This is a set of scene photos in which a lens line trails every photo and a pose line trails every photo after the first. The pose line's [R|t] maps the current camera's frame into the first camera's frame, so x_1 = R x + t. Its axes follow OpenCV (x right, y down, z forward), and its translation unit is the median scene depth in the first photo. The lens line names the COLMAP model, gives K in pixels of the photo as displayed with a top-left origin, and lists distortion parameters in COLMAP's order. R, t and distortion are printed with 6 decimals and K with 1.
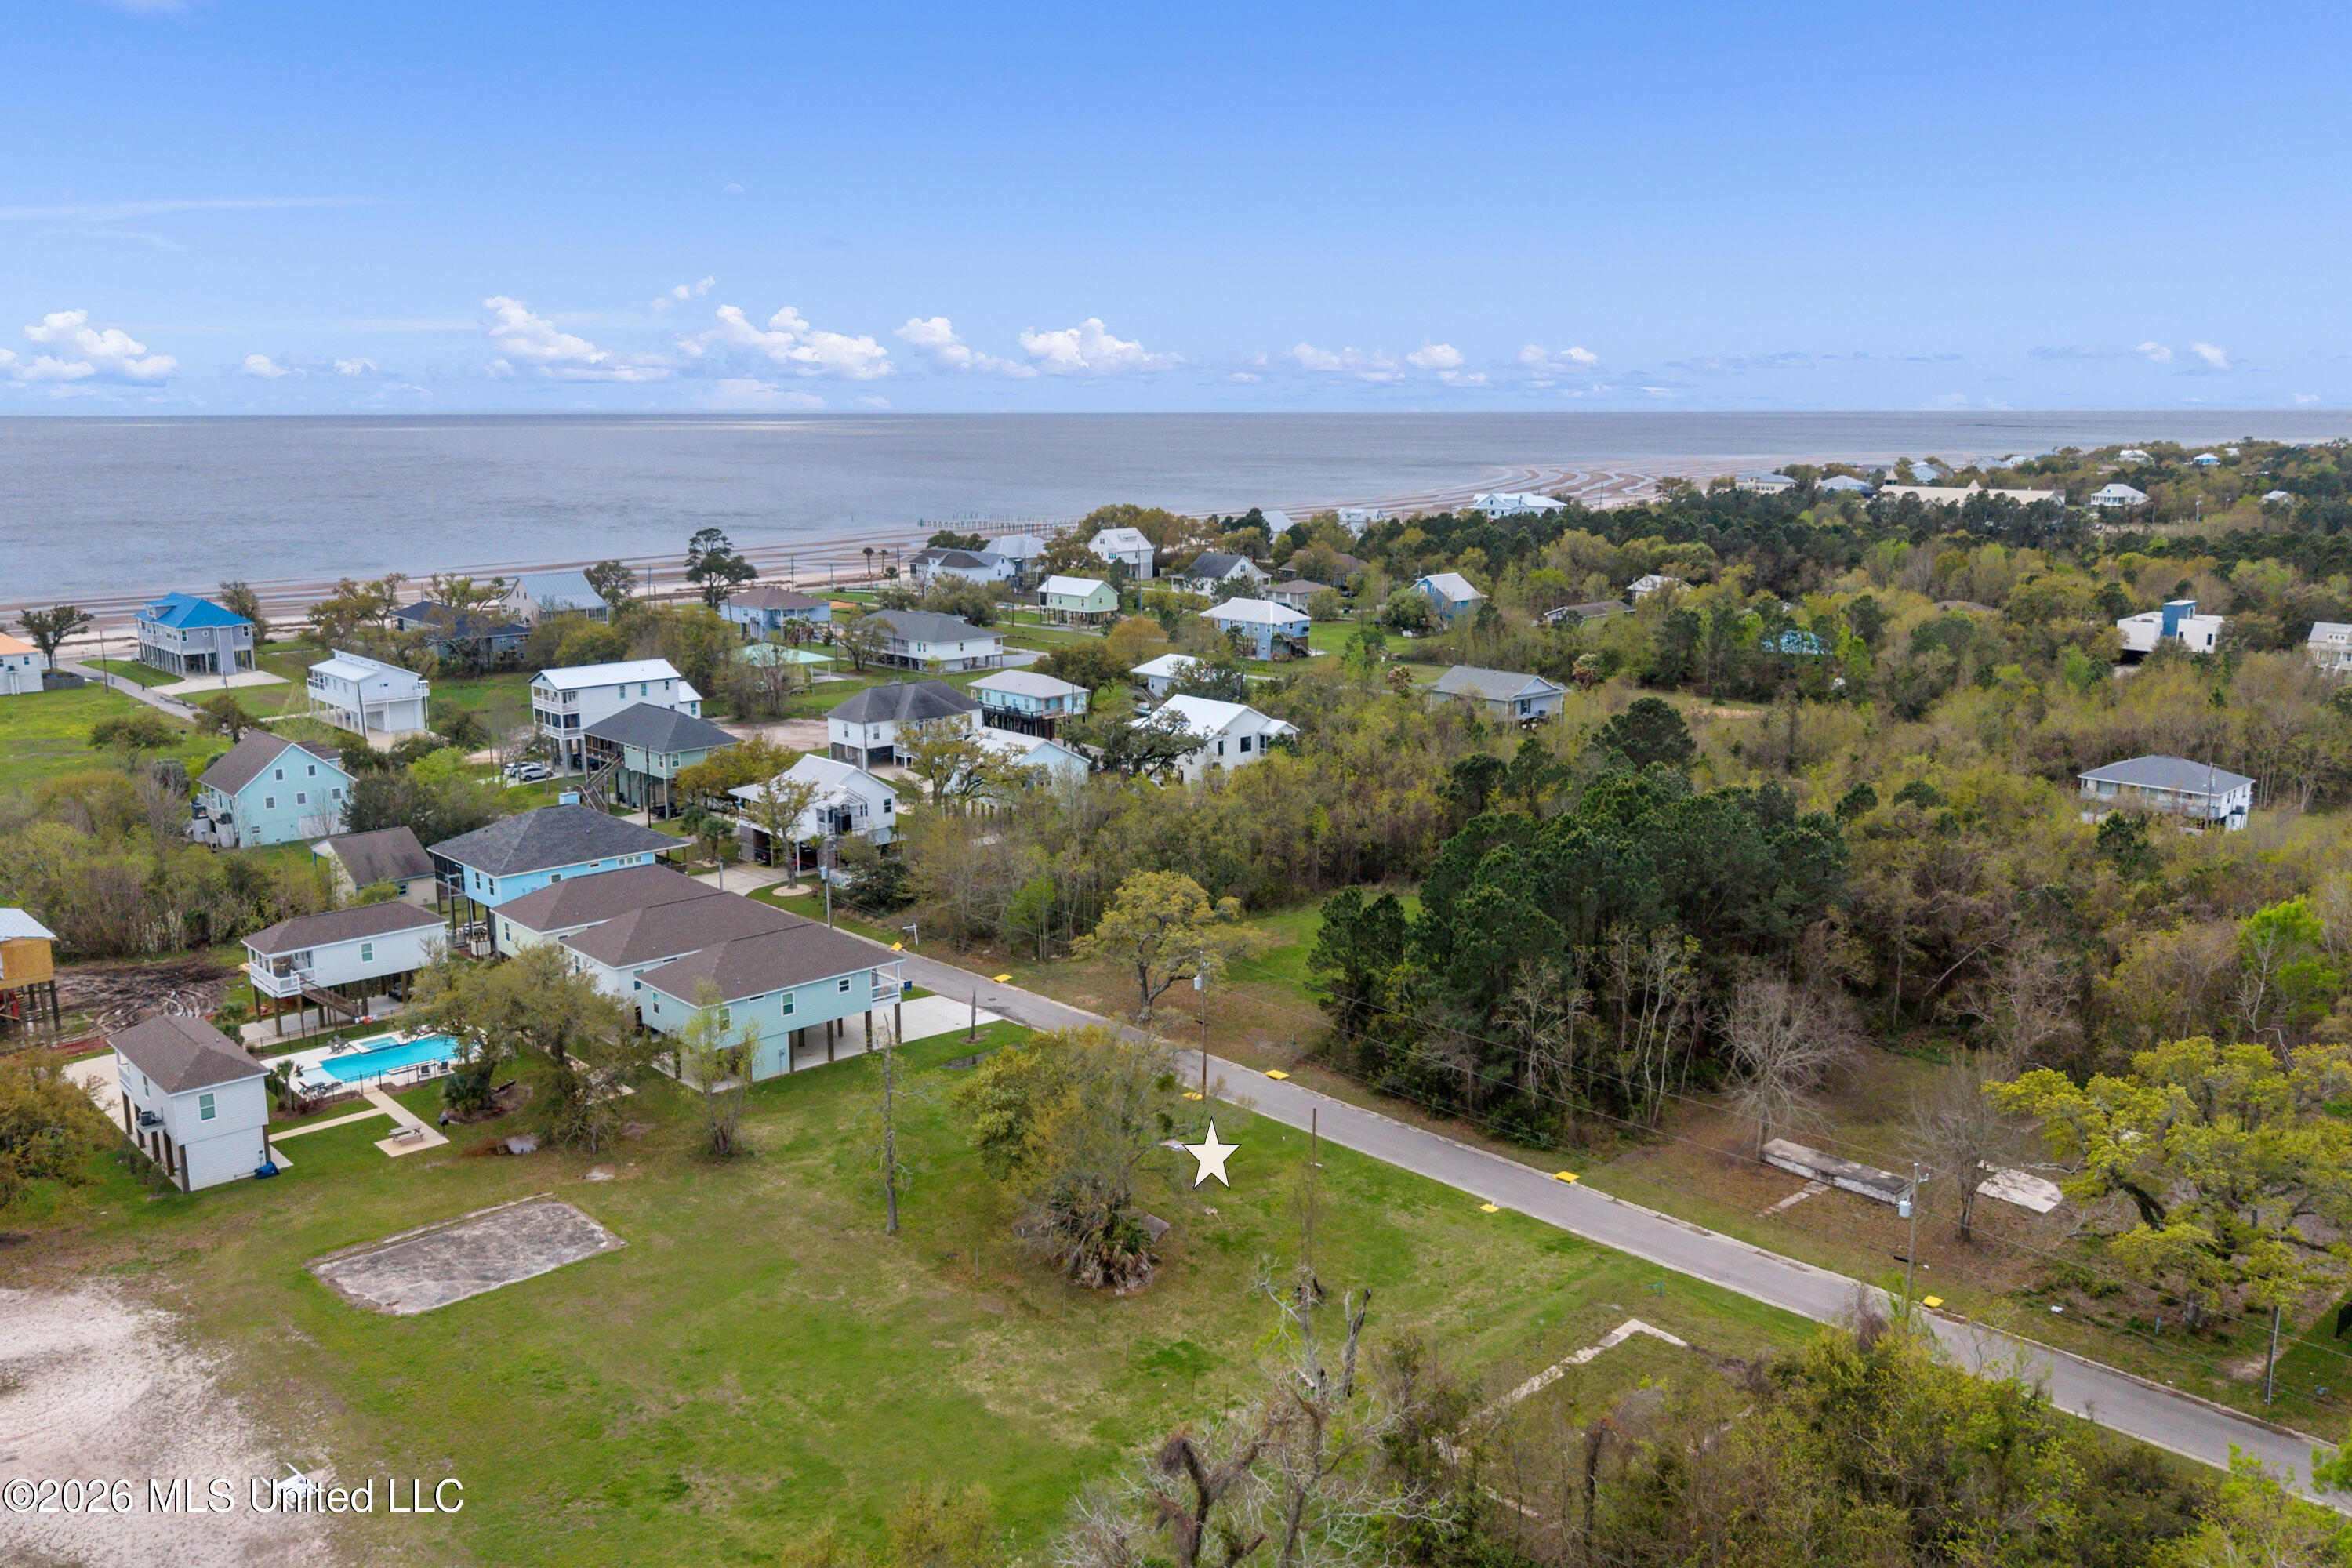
lens RADIAL K [[1886.2, 0, 1176.0], [0, 1886.2, 784.0], [0, 0, 1]] dist [0.051891, -0.072635]
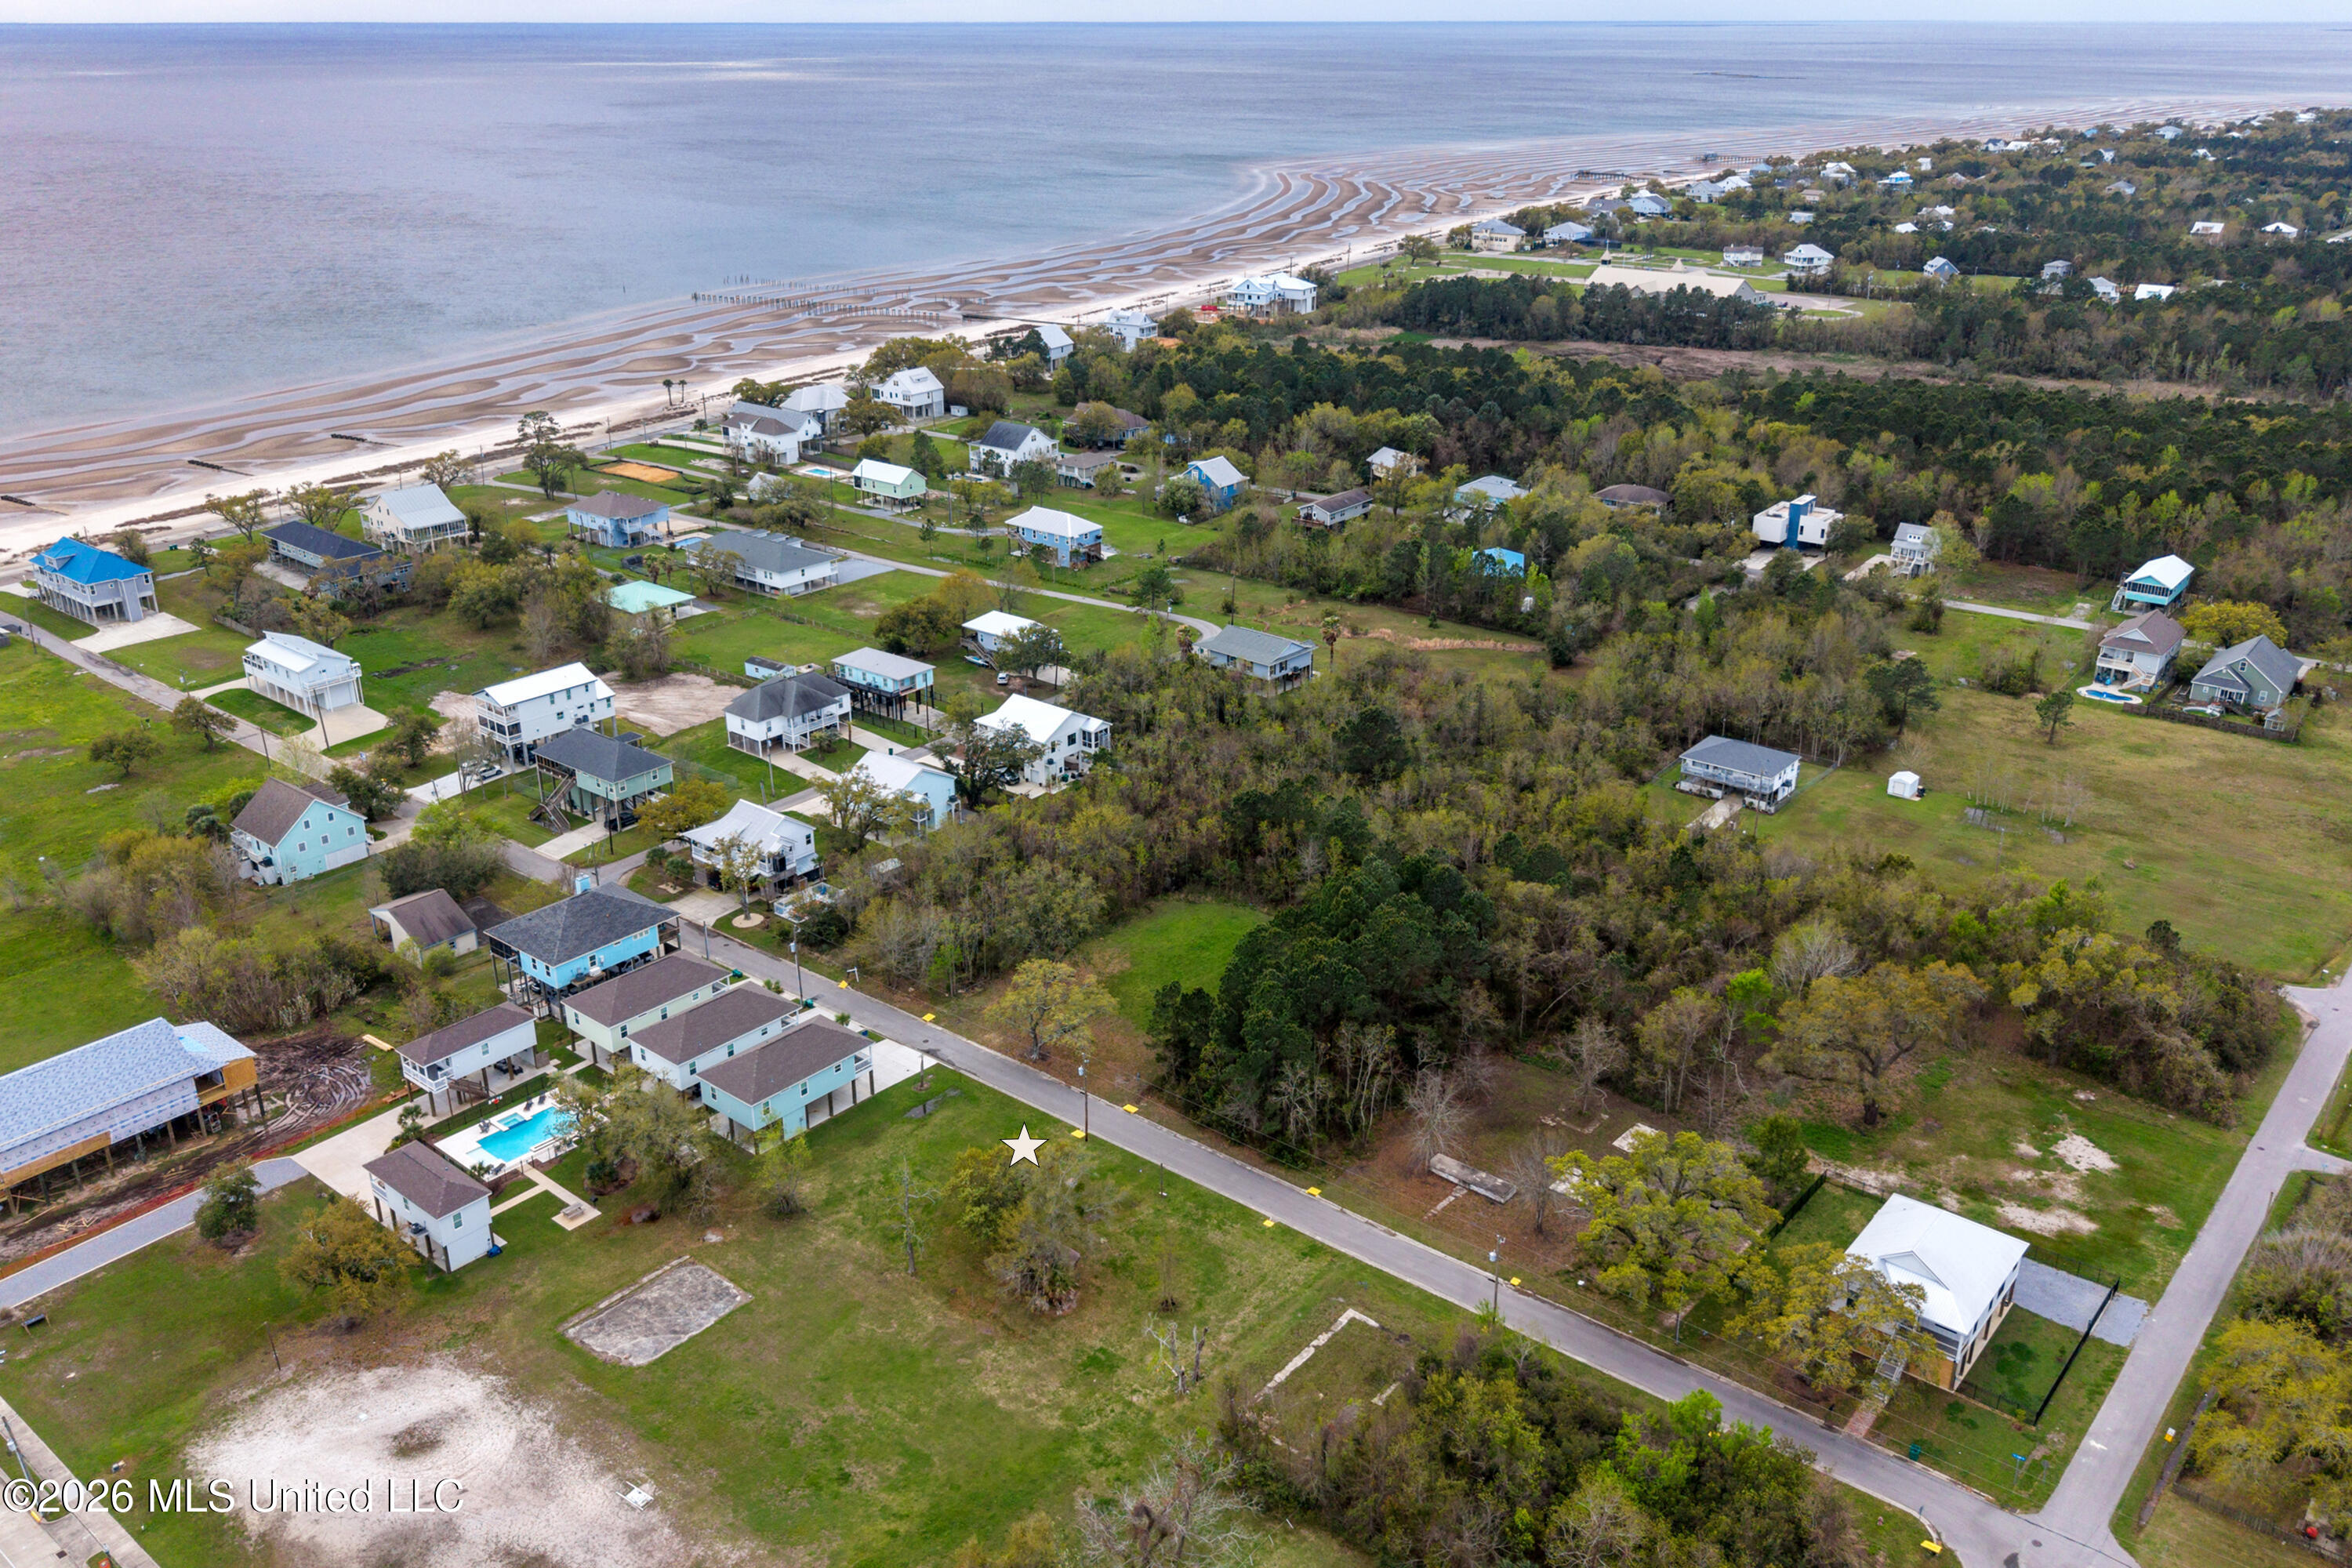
lens RADIAL K [[1858.4, 0, 1176.0], [0, 1858.4, 784.0], [0, 0, 1]] dist [0.113202, -0.259818]
pose [[0.991623, -0.048652, 0.119651, -0.081715], [0.026098, 0.982712, 0.183293, -0.401559], [-0.126500, -0.178635, 0.975750, -0.461331]]
